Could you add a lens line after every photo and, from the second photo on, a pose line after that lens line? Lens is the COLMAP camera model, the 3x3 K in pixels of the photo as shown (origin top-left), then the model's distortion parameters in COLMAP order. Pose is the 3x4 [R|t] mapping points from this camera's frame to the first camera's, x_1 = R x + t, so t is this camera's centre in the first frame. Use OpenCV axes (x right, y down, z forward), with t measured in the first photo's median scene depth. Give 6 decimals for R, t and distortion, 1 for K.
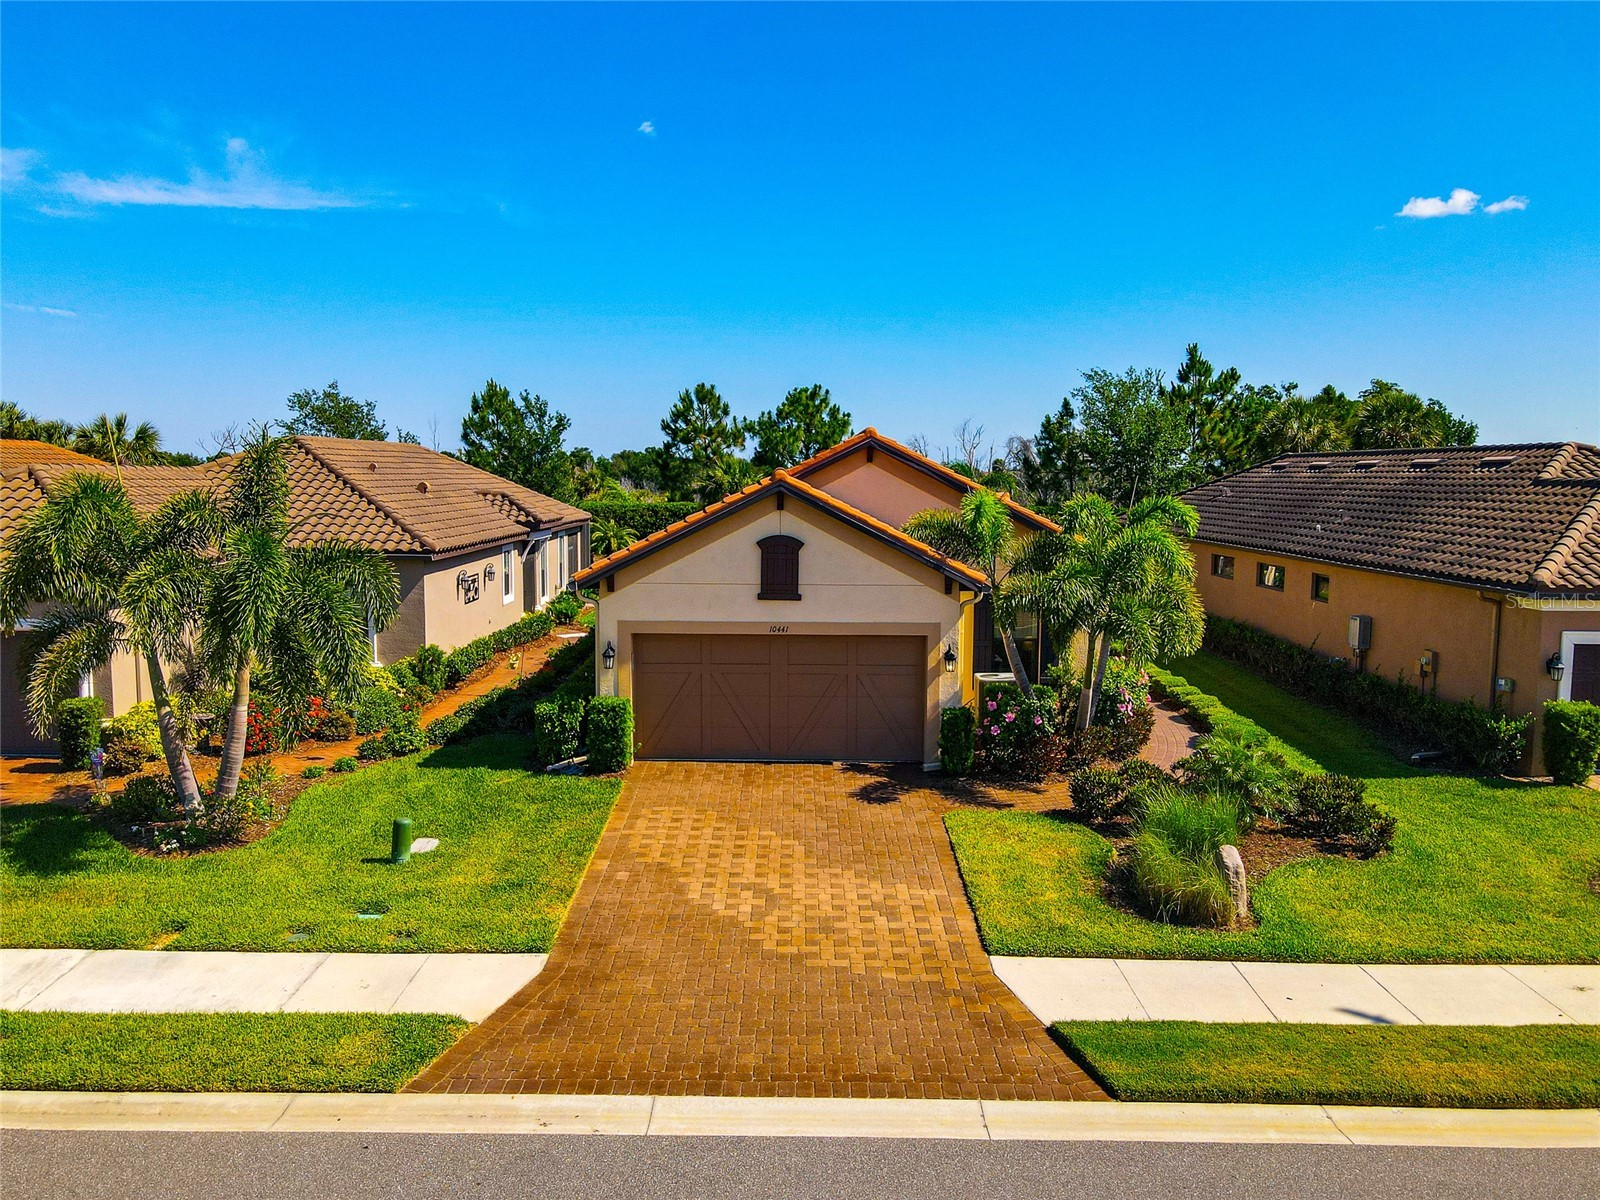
lens RADIAL K [[1197.2, 0, 792.2], [0, 1197.2, 578.0], [0, 0, 1]] dist [-0.000112, 0.008263]
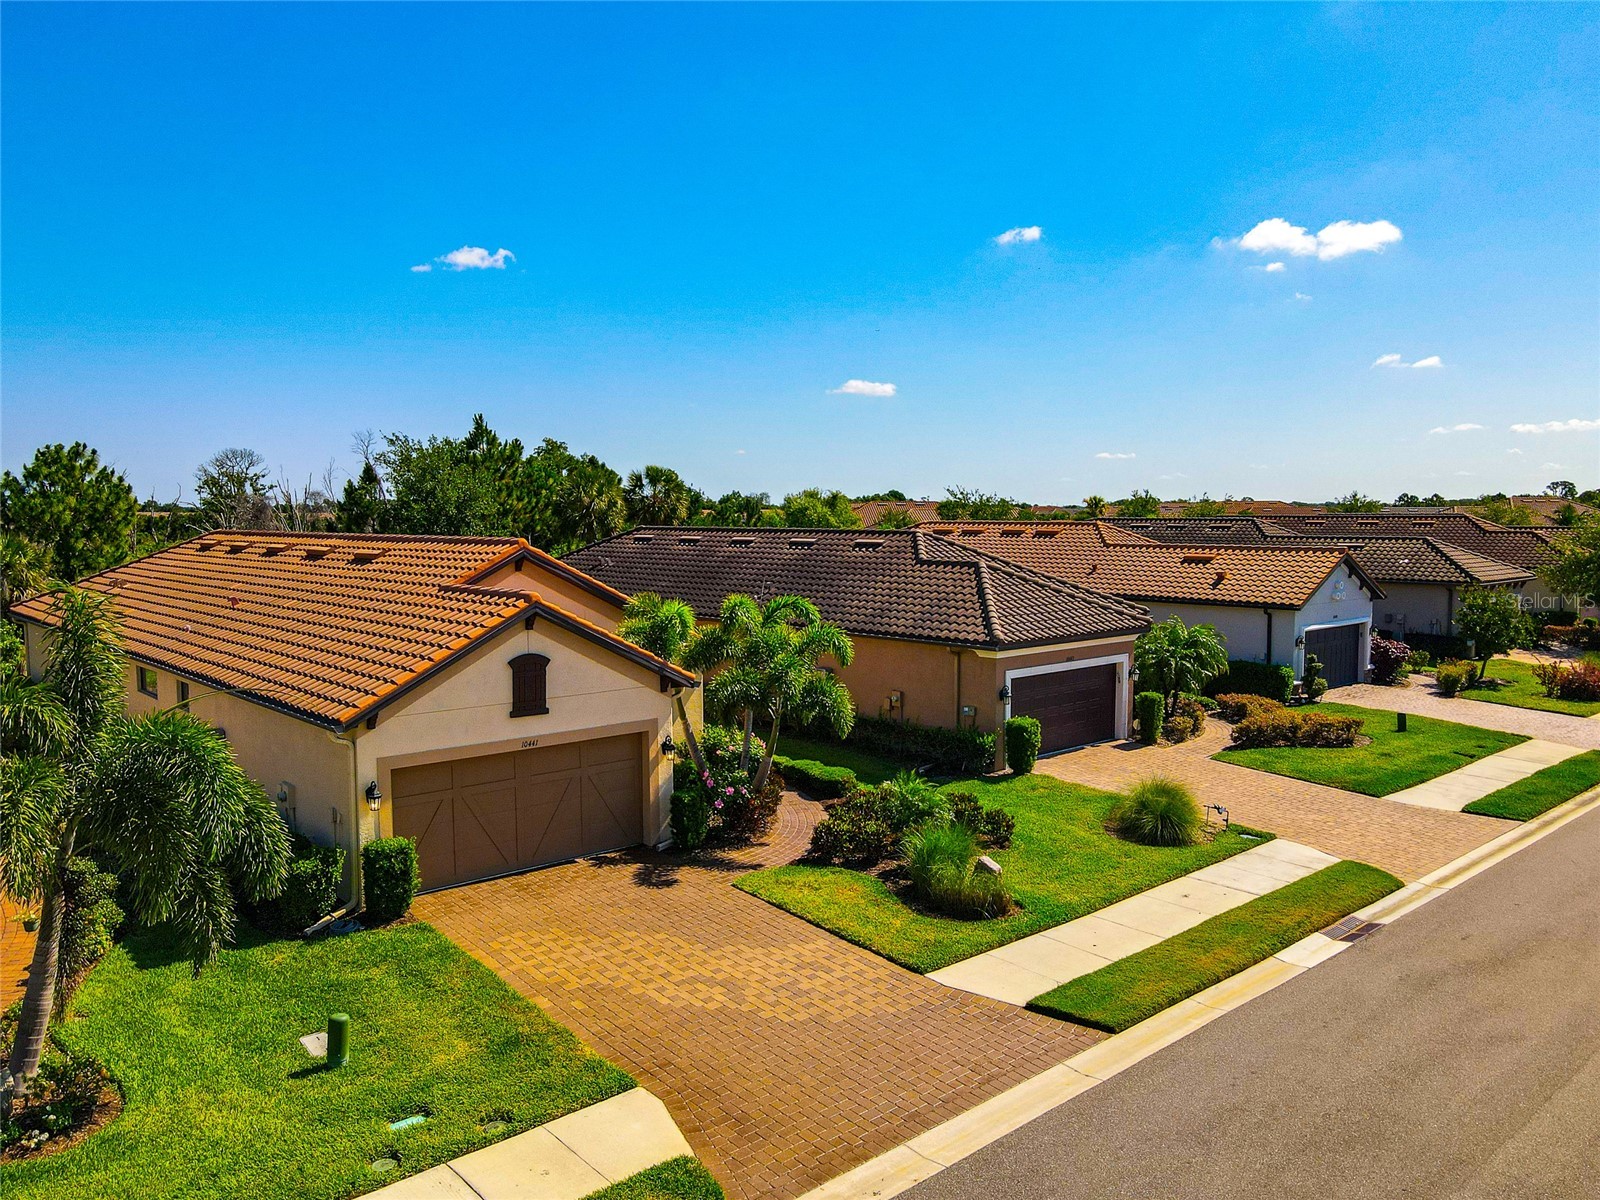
lens RADIAL K [[1186.8, 0, 797.6], [0, 1186.8, 599.2], [0, 0, 1]] dist [-0.006760, 0.027569]
pose [[0.744768, -0.059427, 0.664672, -0.639187], [0.067022, 0.997652, 0.014099, -0.100925], [-0.663949, 0.034047, 0.747002, 0.088653]]
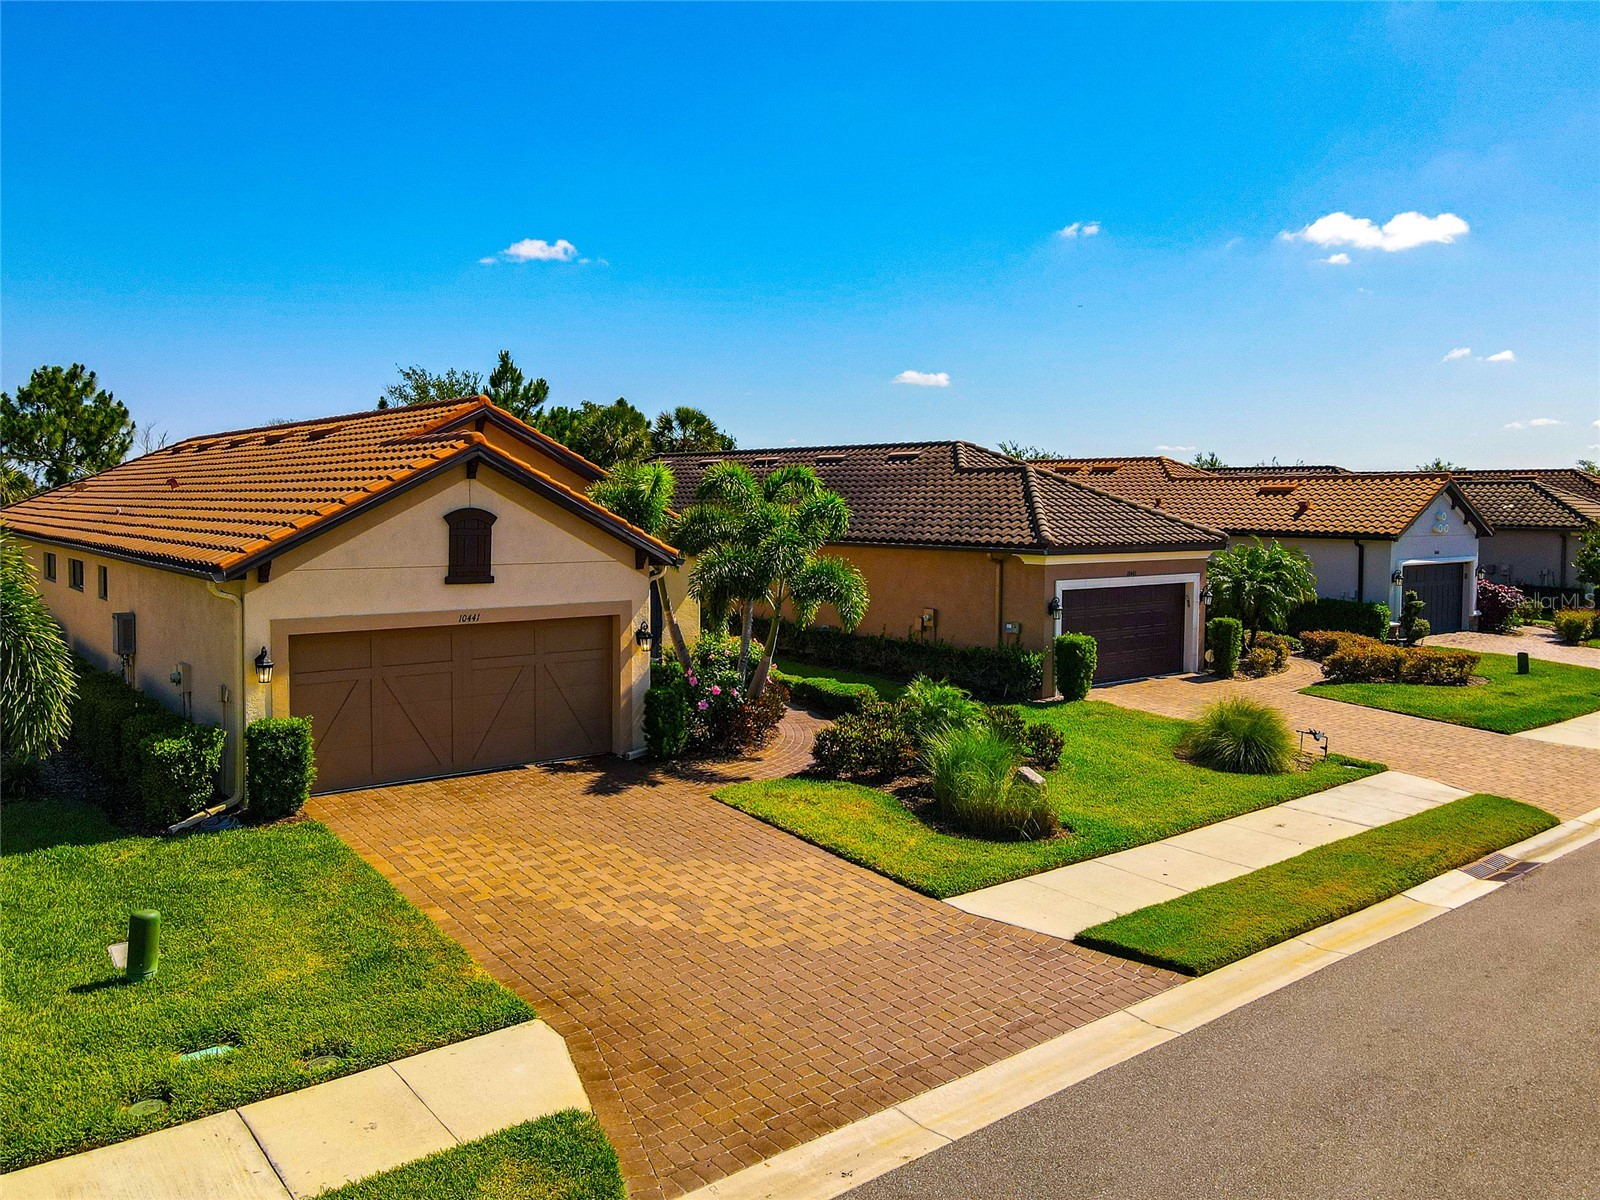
lens RADIAL K [[1201.6, 0, 792.0], [0, 1201.6, 548.4], [0, 0, 1]] dist [-0.001682, 0.016956]
pose [[0.775964, -0.026248, 0.630231, -0.461676], [0.052049, 0.998391, -0.022503, 0.030237], [-0.628626, 0.050264, 0.776082, 0.230314]]
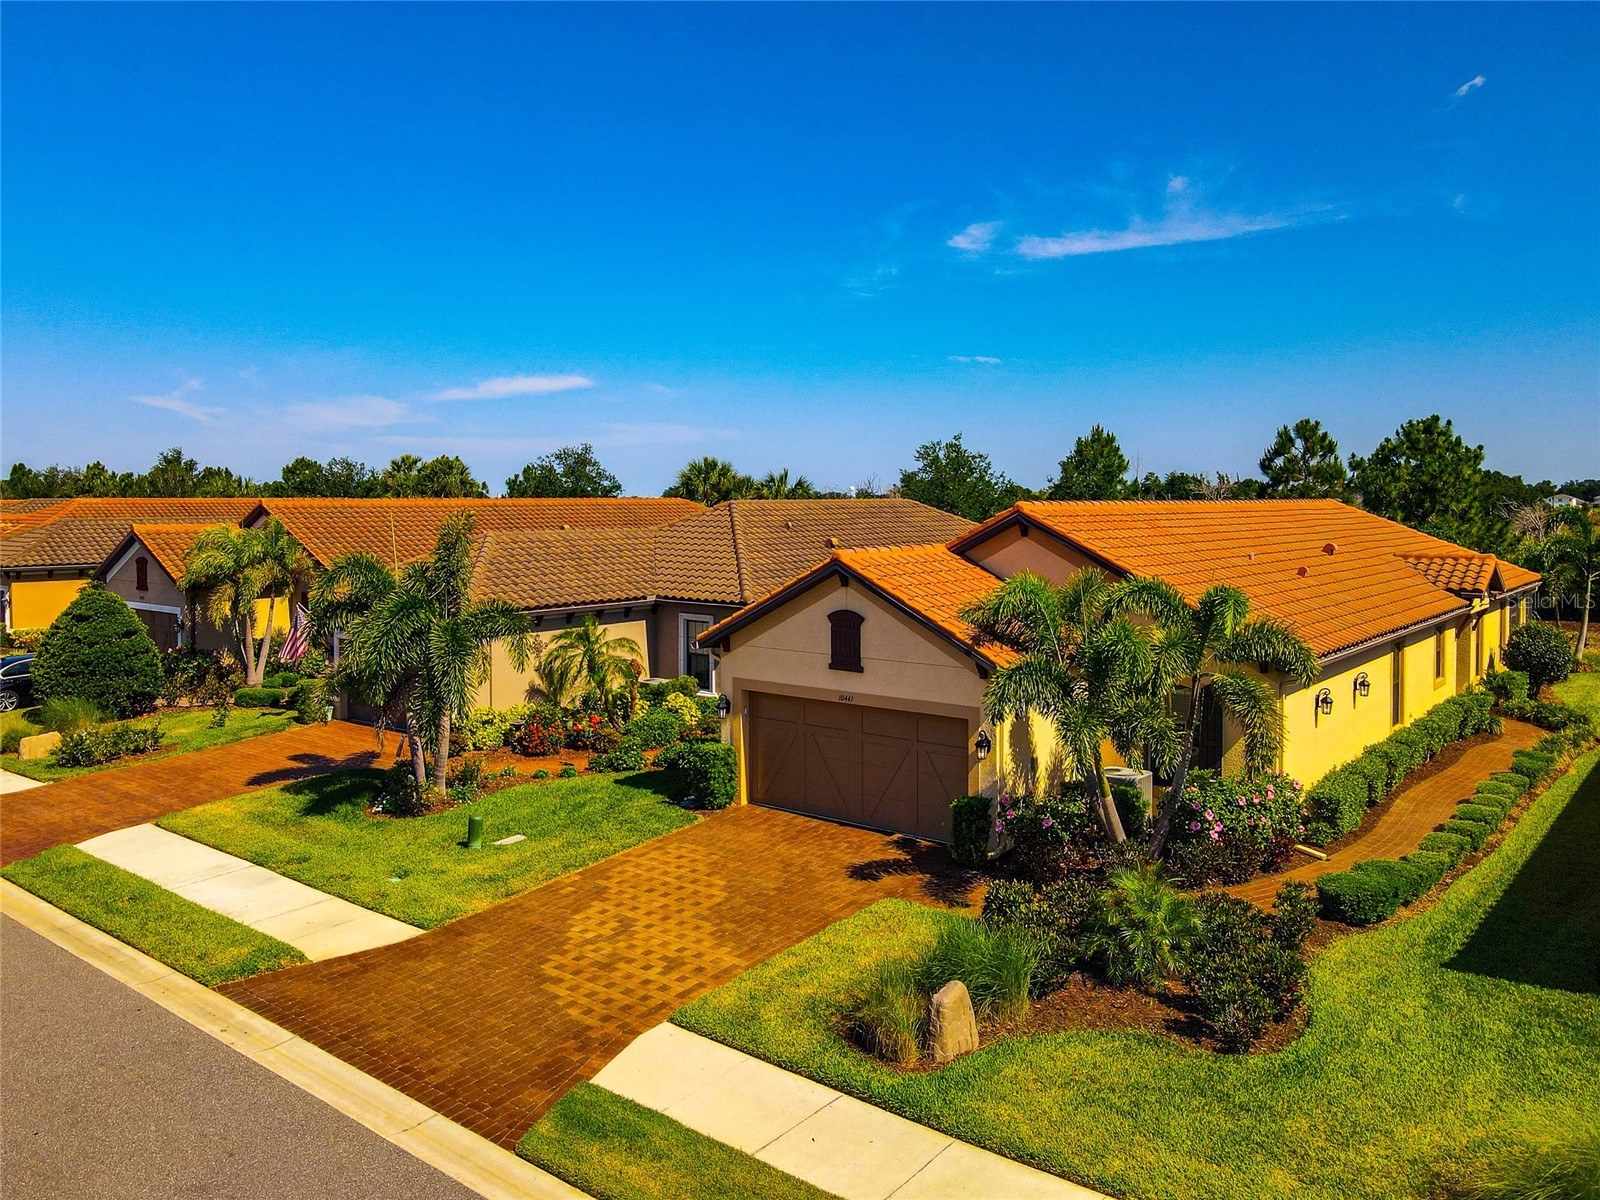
lens RADIAL K [[1201.6, 0, 792.0], [0, 1201.6, 548.4], [0, 0, 1]] dist [-0.001682, 0.016956]
pose [[0.780630, 0.018084, -0.624732, 0.761044], [-0.047012, 0.998448, -0.029842, -0.069124], [0.623223, 0.052666, 0.780269, 0.166602]]
